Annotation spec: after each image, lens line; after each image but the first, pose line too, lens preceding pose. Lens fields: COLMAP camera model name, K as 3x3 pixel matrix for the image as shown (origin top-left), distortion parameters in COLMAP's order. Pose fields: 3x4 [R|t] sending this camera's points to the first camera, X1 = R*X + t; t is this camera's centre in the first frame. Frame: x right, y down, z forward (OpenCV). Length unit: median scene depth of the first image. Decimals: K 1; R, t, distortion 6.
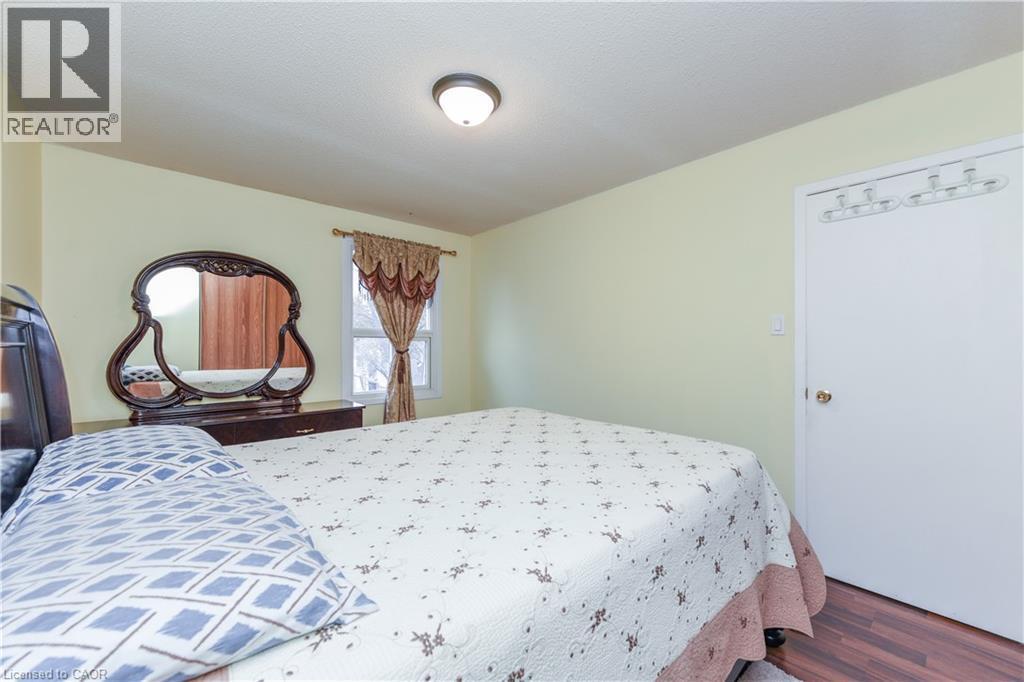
lens RADIAL K [[397.2, 0, 512.0], [0, 397.2, 341.0], [0, 0, 1]] dist [-0.000154, -0.000168]
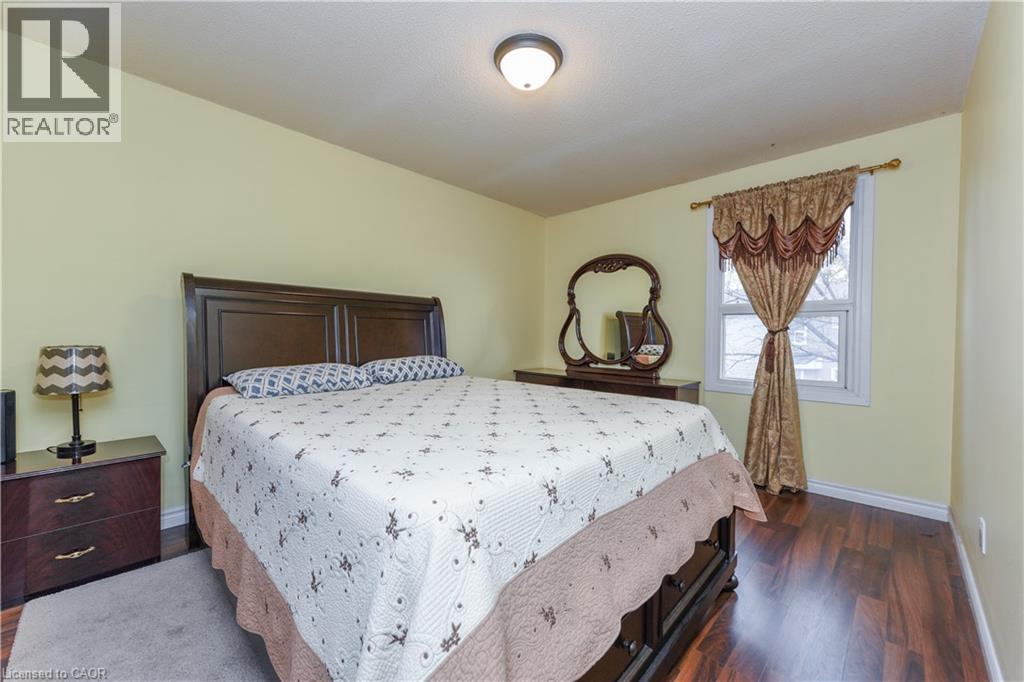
lens RADIAL K [[397.2, 0, 512.0], [0, 397.2, 341.0], [0, 0, 1]] dist [-0.000154, -0.000168]
pose [[0.079967, 0.028526, -0.996389, 0.473405], [0.015139, 0.999440, 0.029828, 0.016055], [0.996683, -0.017470, 0.079490, 0.464139]]
